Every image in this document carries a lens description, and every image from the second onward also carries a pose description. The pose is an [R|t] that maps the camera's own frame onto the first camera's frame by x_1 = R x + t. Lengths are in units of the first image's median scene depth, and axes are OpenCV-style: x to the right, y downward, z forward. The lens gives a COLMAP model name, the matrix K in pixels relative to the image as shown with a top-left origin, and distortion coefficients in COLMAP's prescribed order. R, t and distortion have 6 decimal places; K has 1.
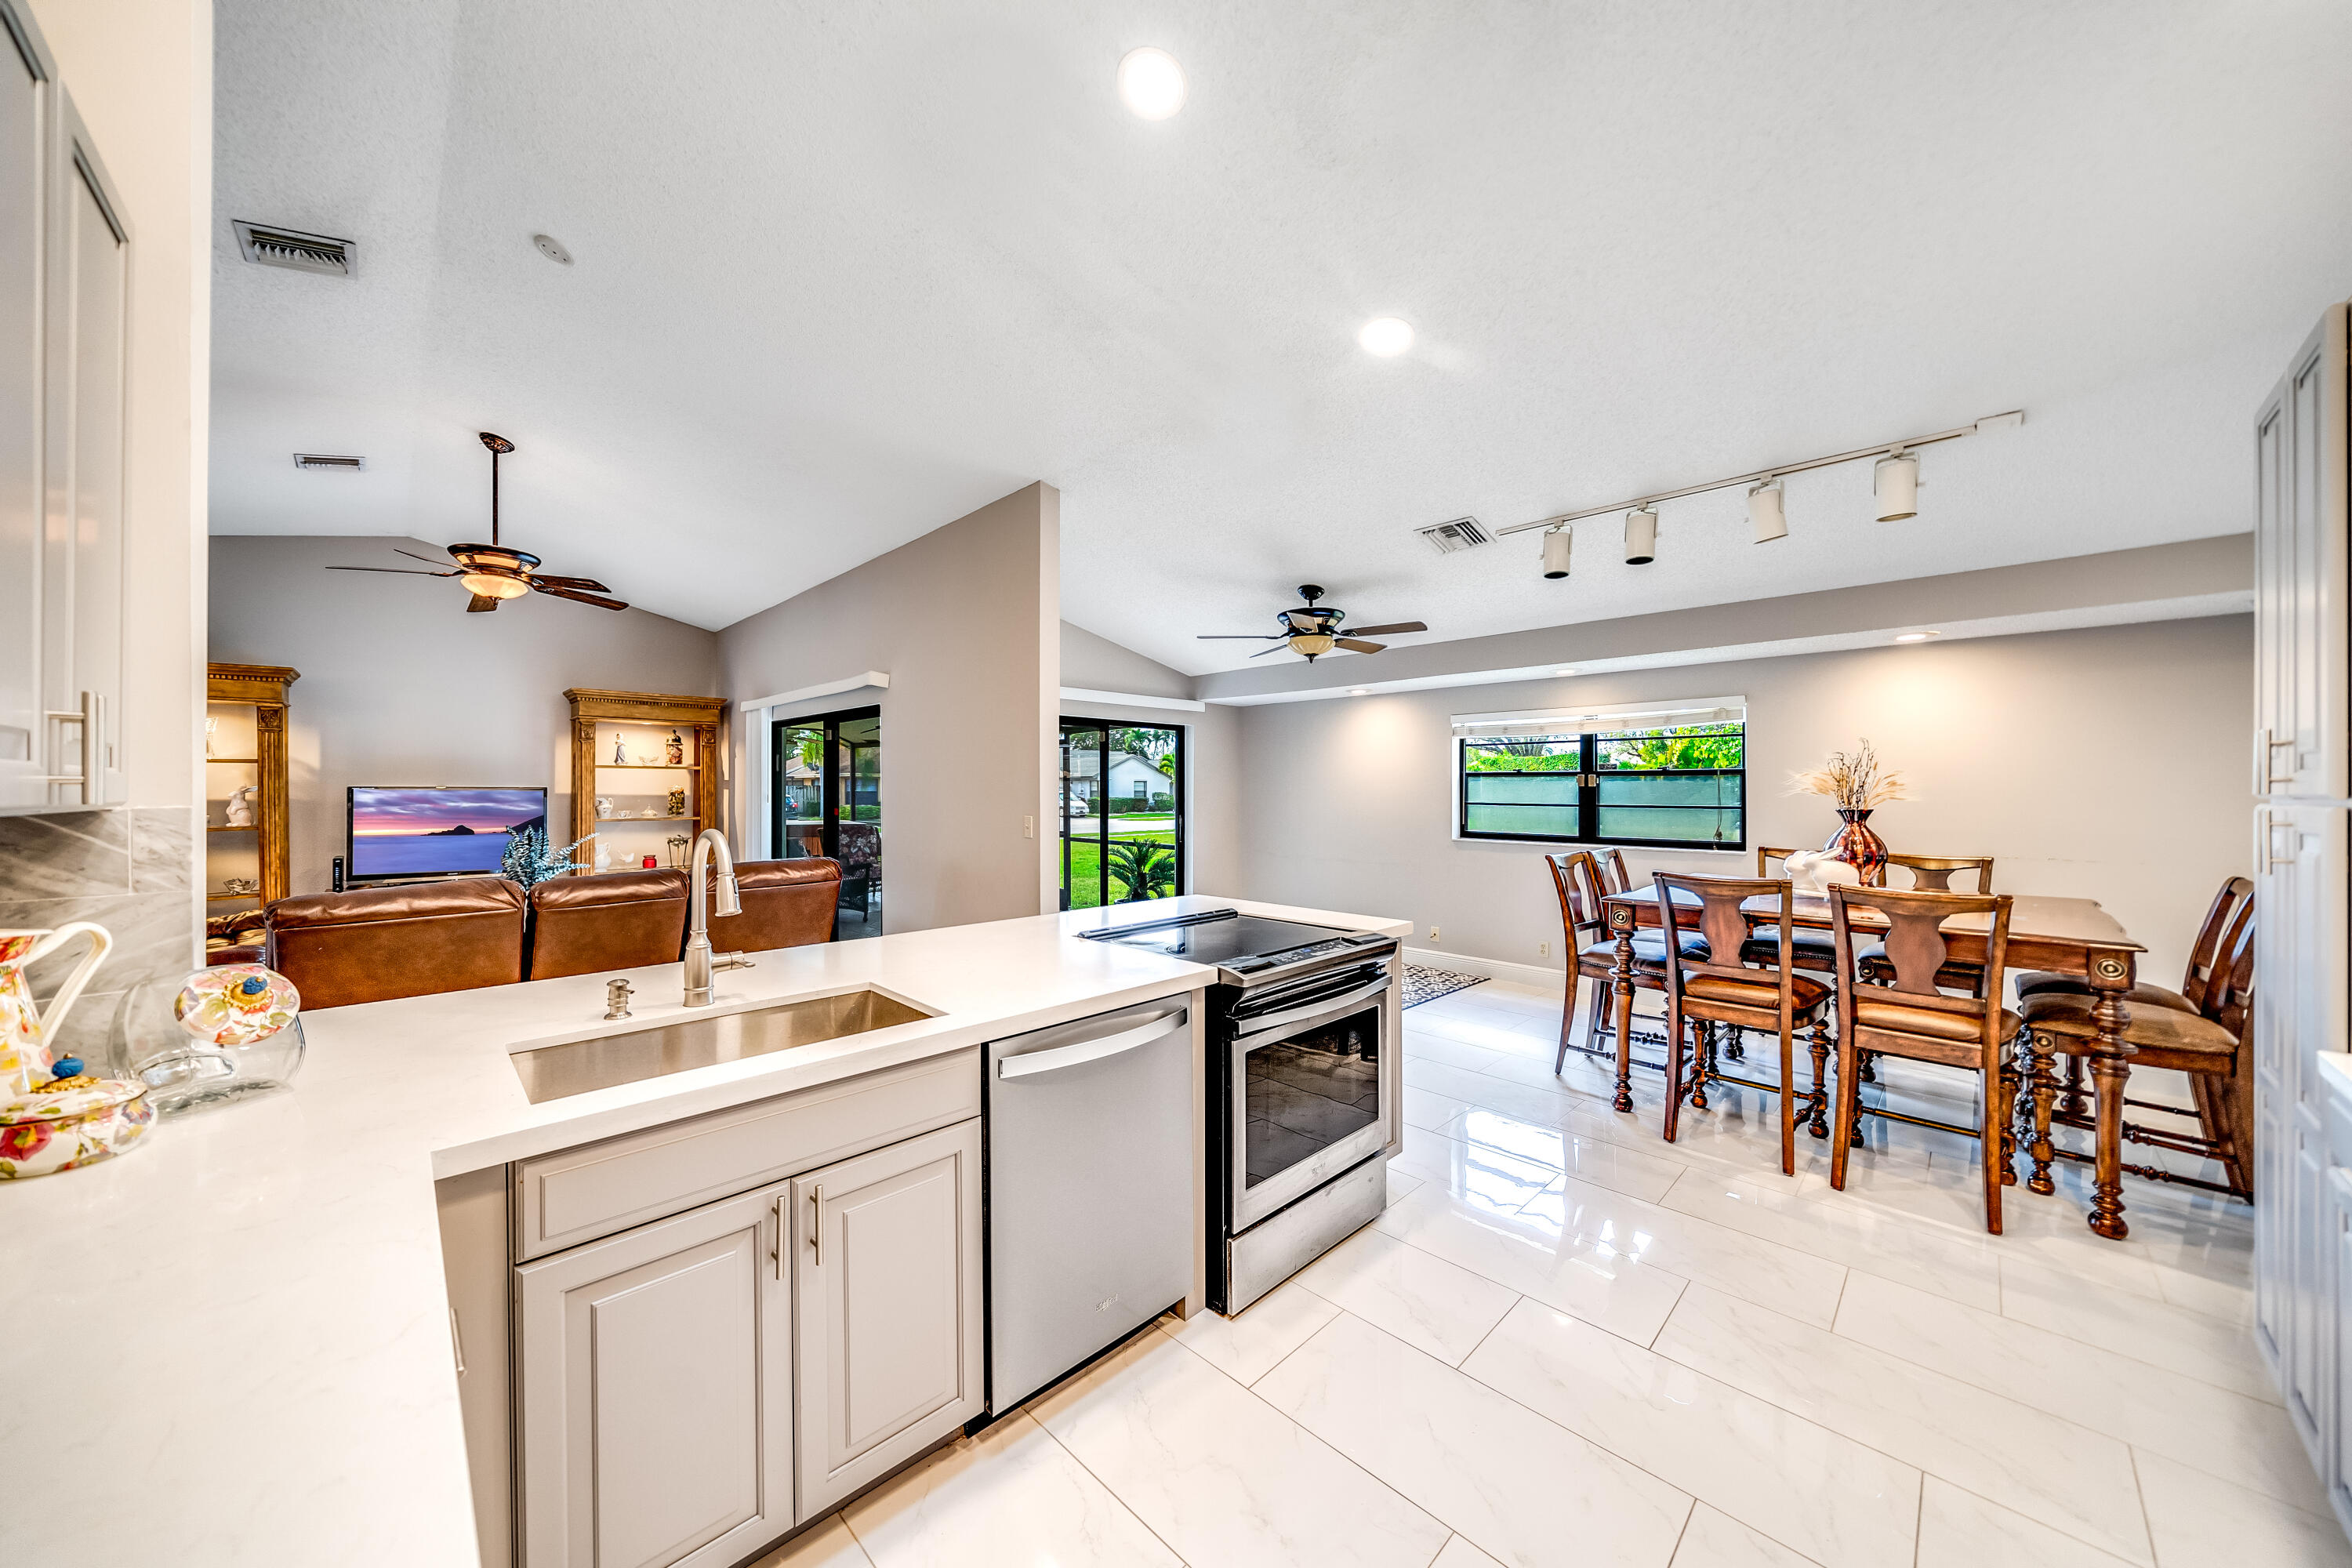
lens RADIAL K [[813.9, 0, 1165.1], [0, 813.9, 792.3], [0, 0, 1]] dist [-0.005202, 0.000069]
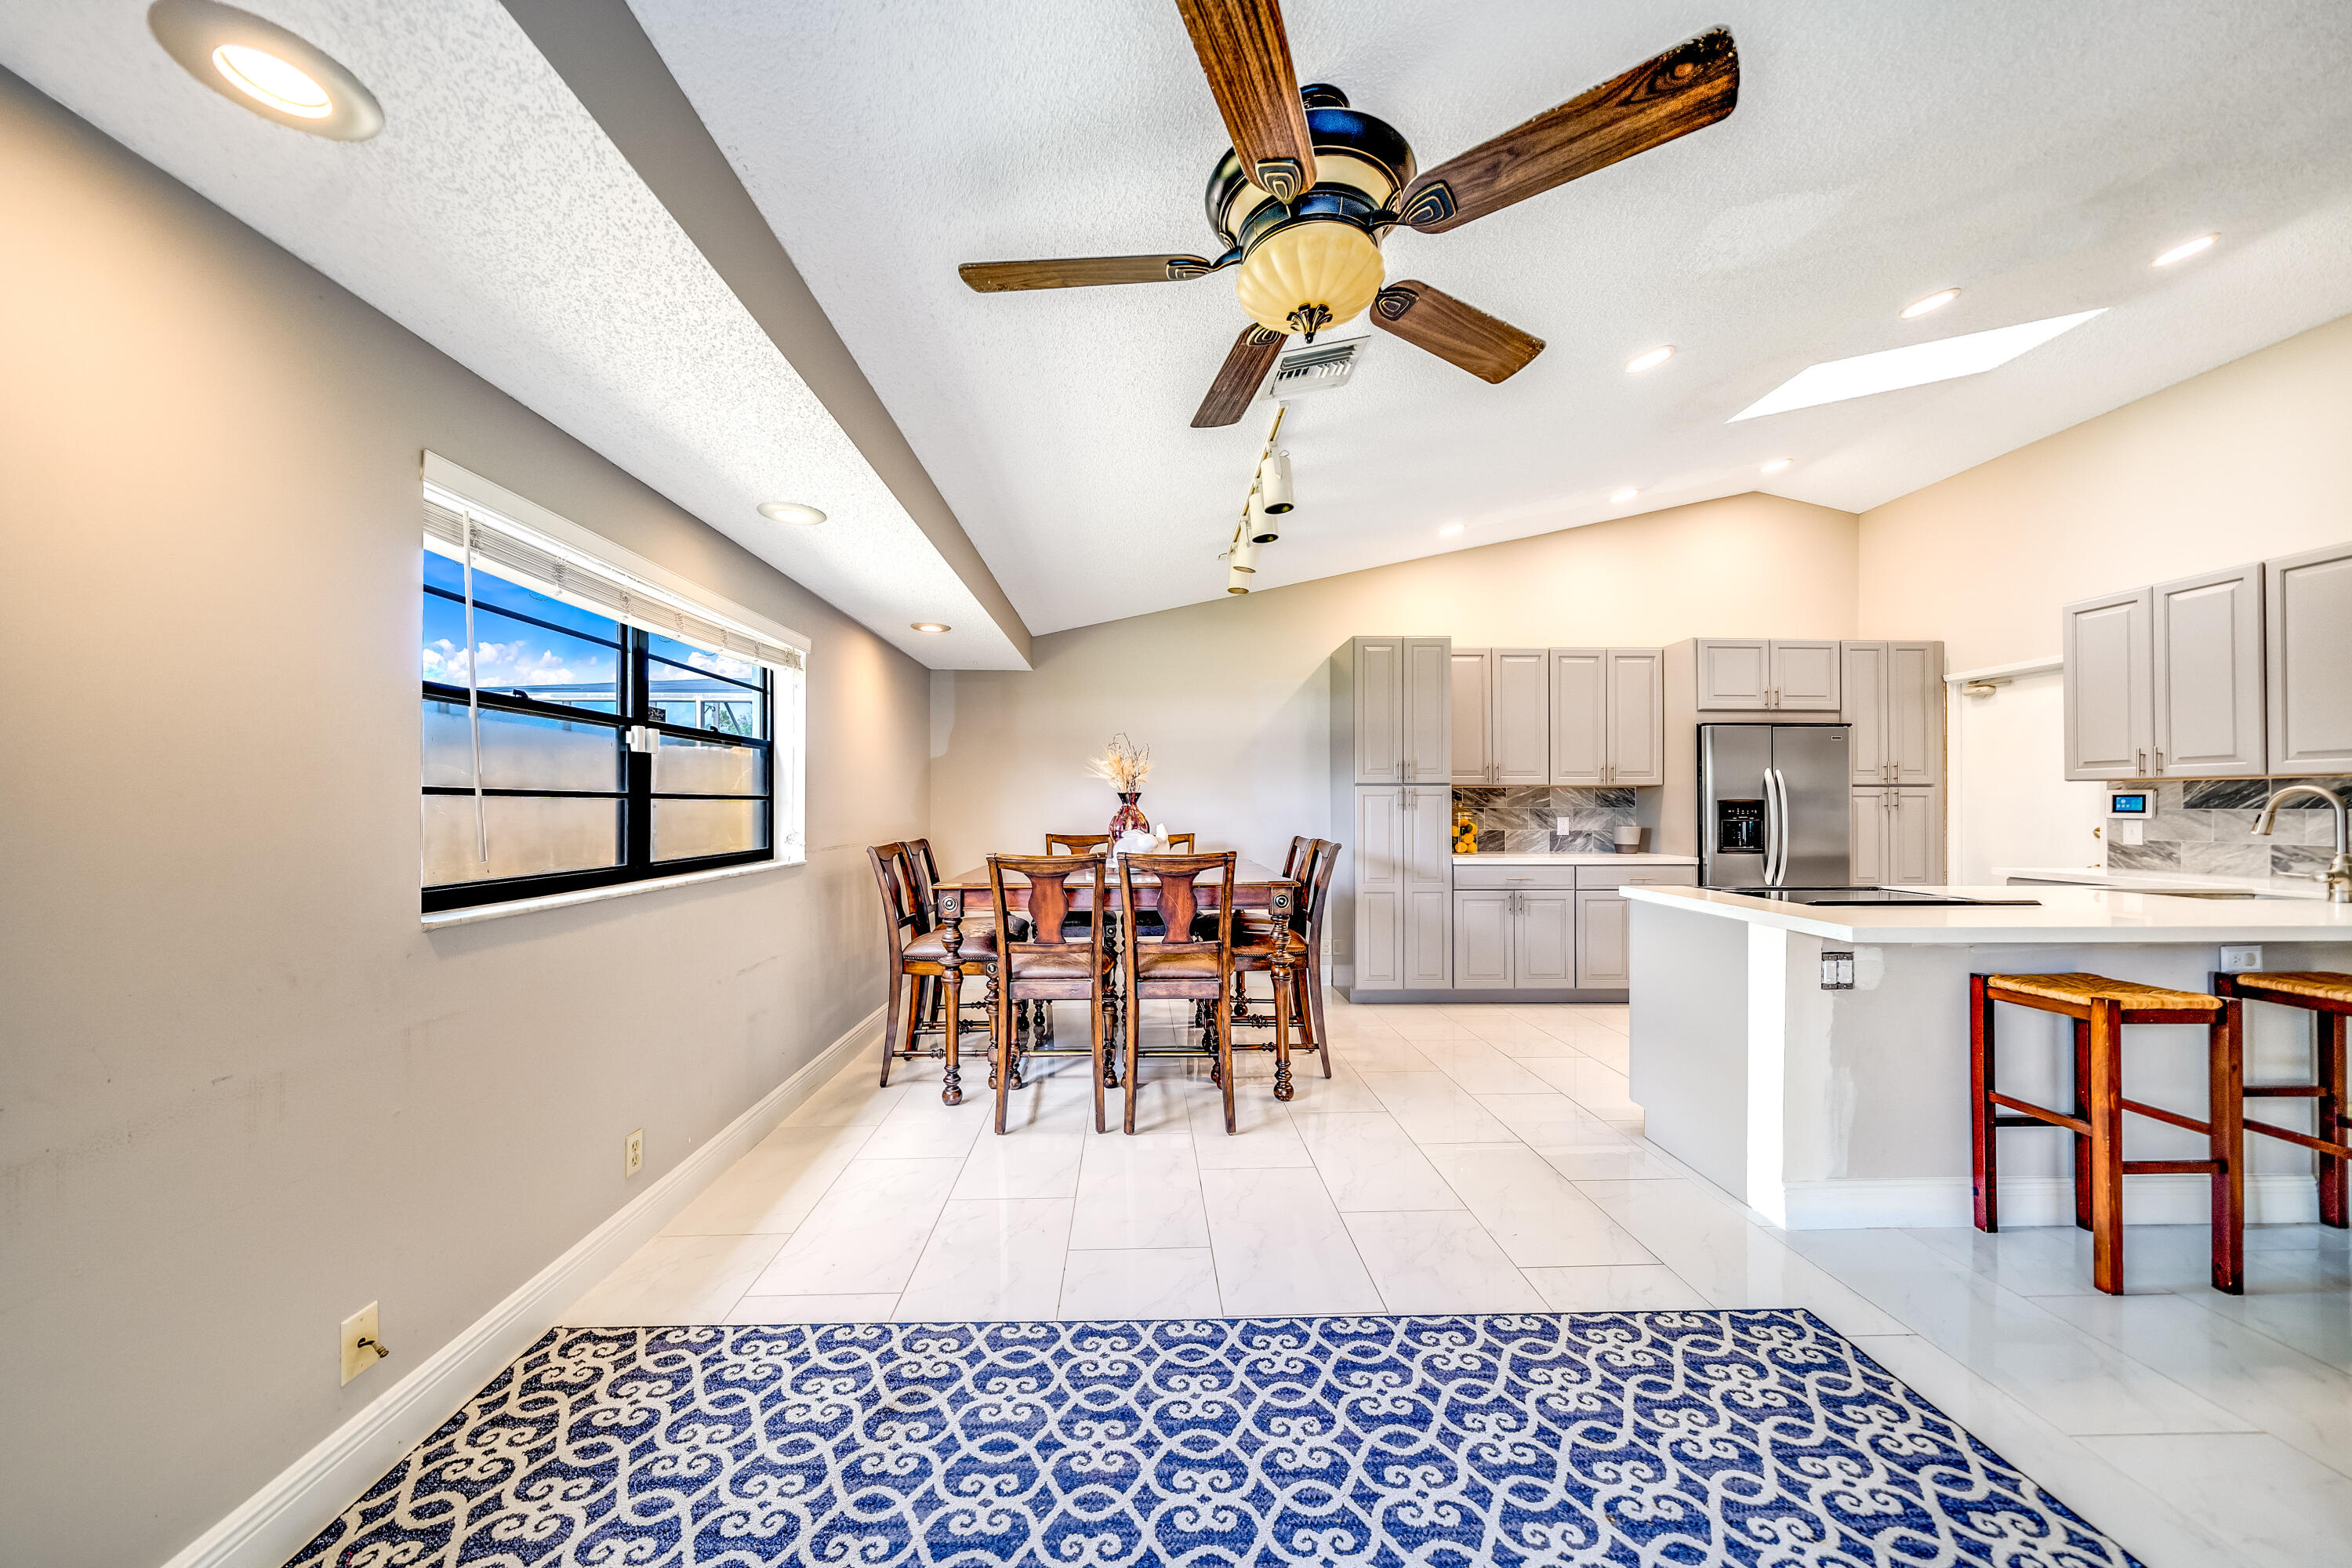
lens RADIAL K [[813.9, 0, 1159.9], [0, 813.9, 799.7], [0, 0, 1]] dist [-0.005202, 0.000069]
pose [[-0.732615, 0.003301, 0.680635, 0.004539], [0.003102, 0.999994, -0.001511, 0.020484], [-0.680636, 0.001004, -0.732621, 1.094138]]
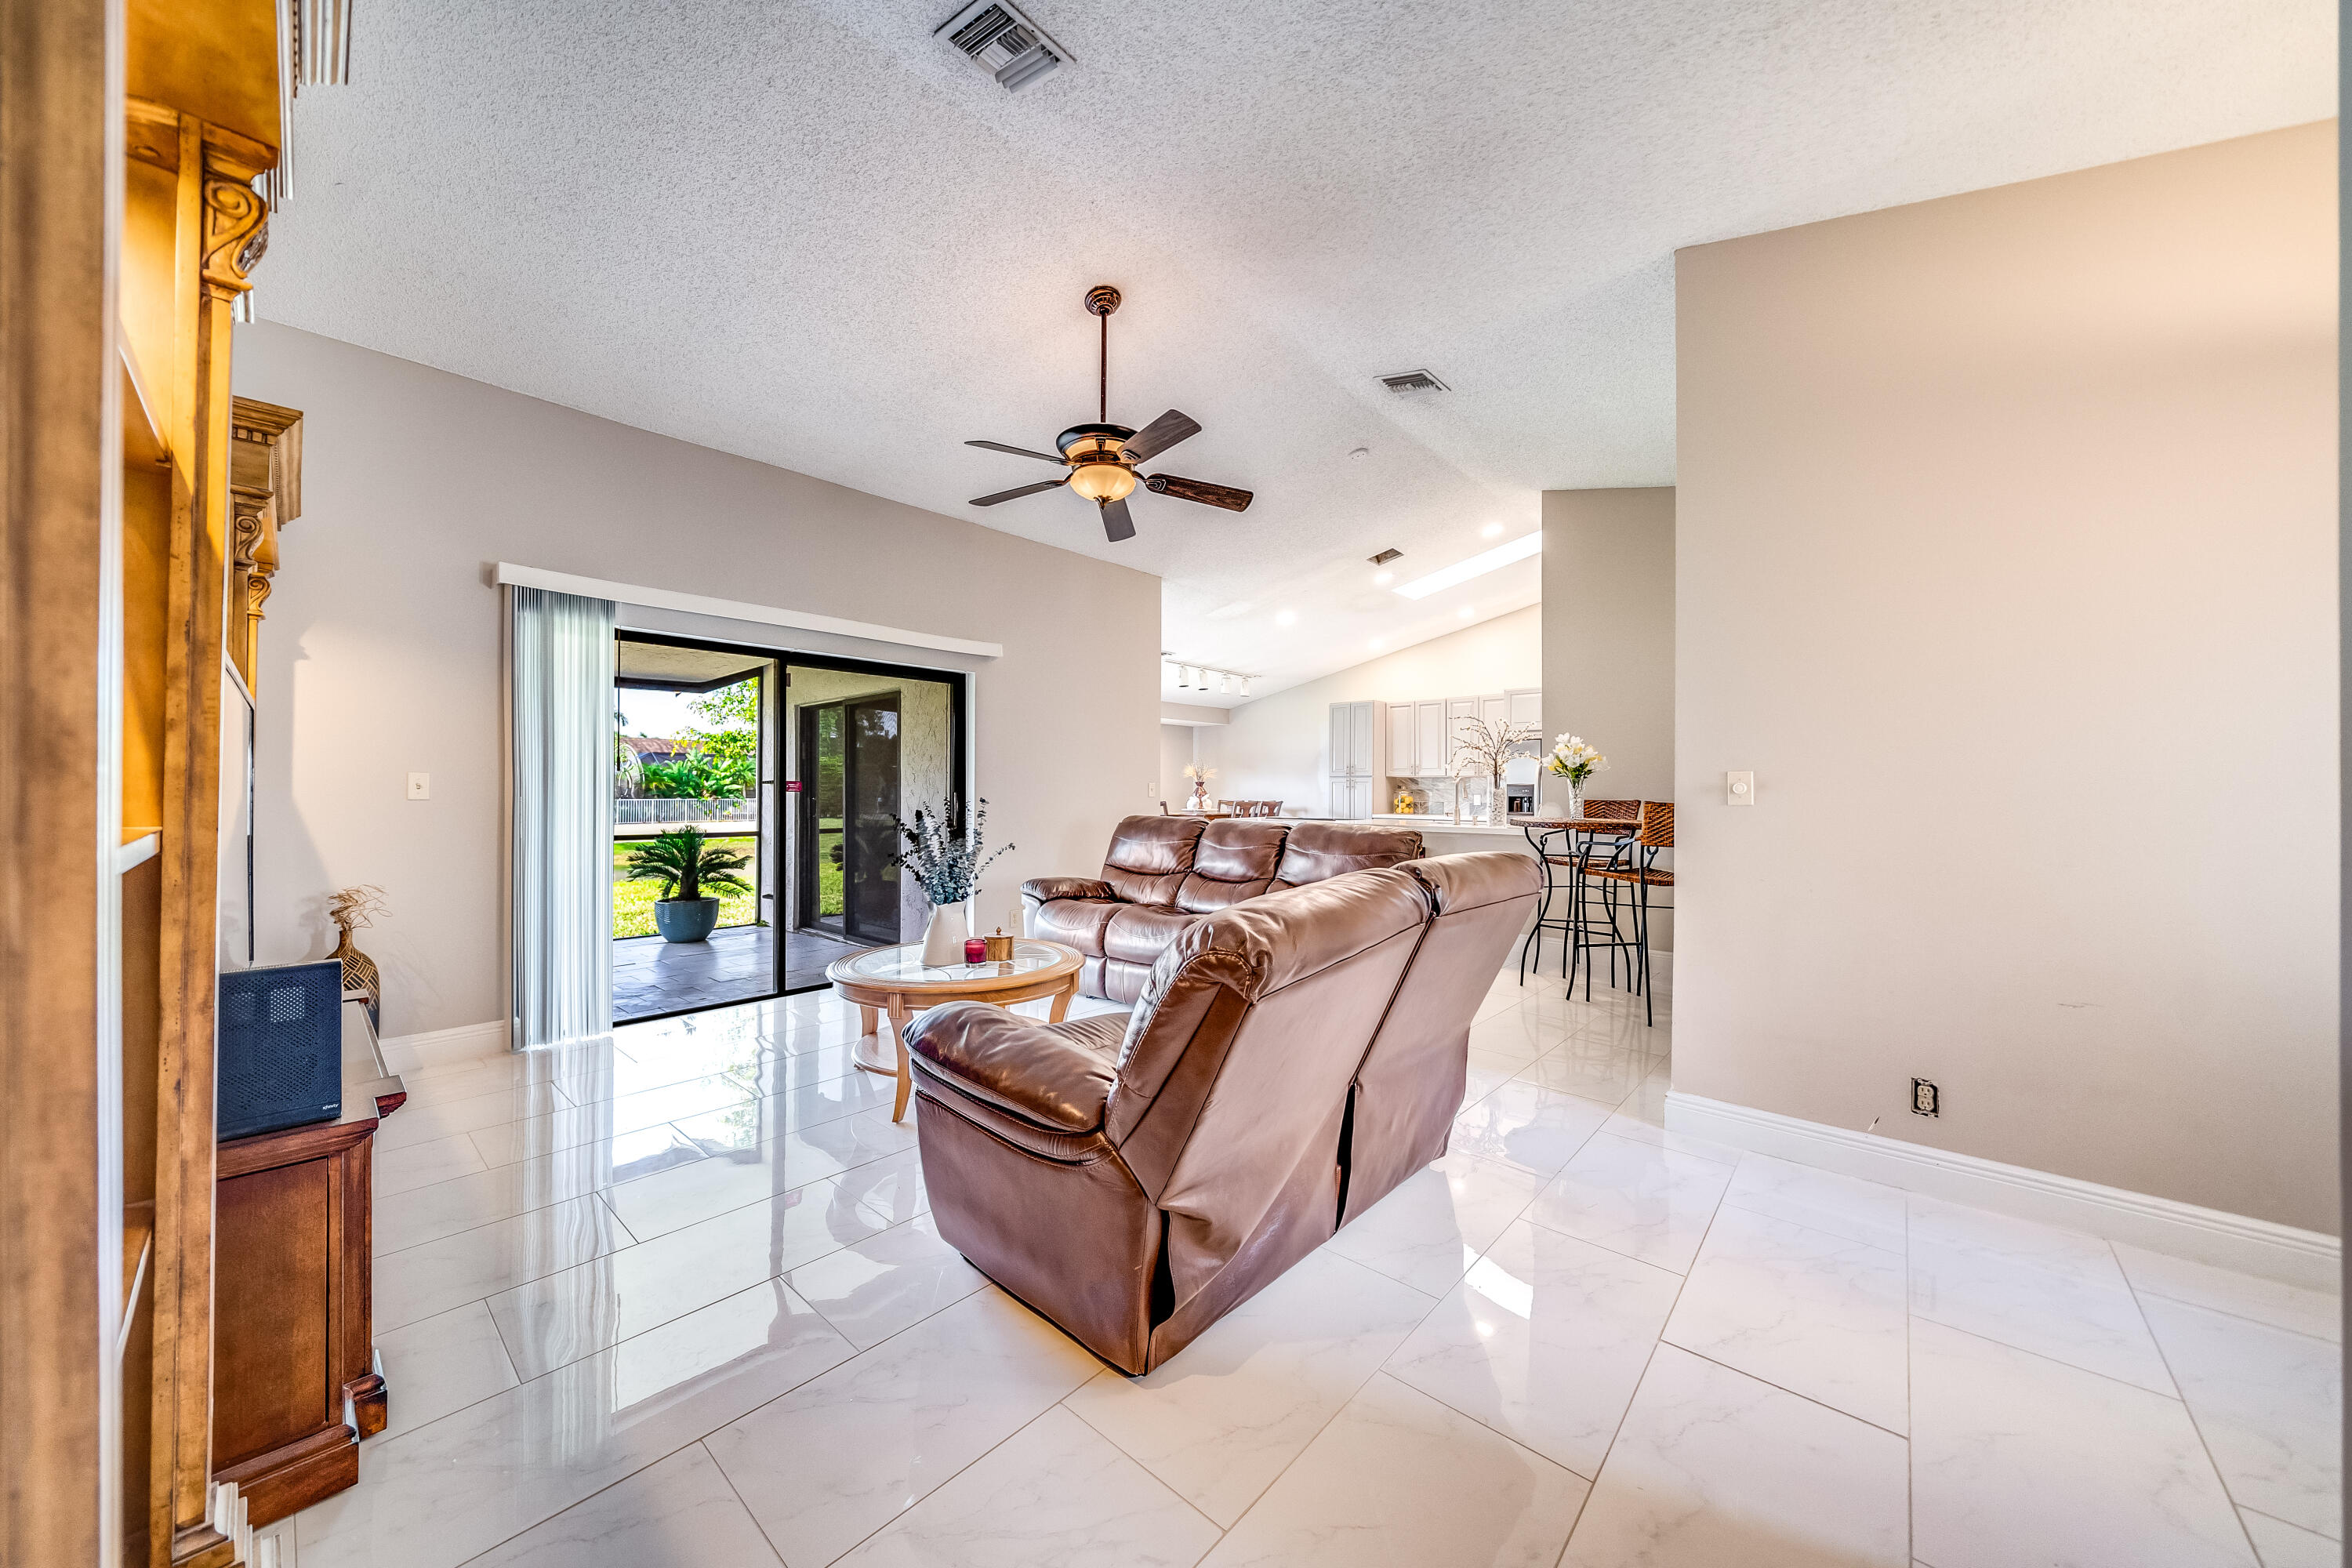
lens RADIAL K [[813.9, 0, 1174.5], [0, 813.9, 782.6], [0, 0, 1]] dist [-0.005202, 0.000069]
pose [[-0.080875, 0.011688, 0.996656, -1.274558], [0.004301, 0.999926, -0.011377, 0.033529], [-0.996715, 0.003367, -0.080919, 0.792569]]
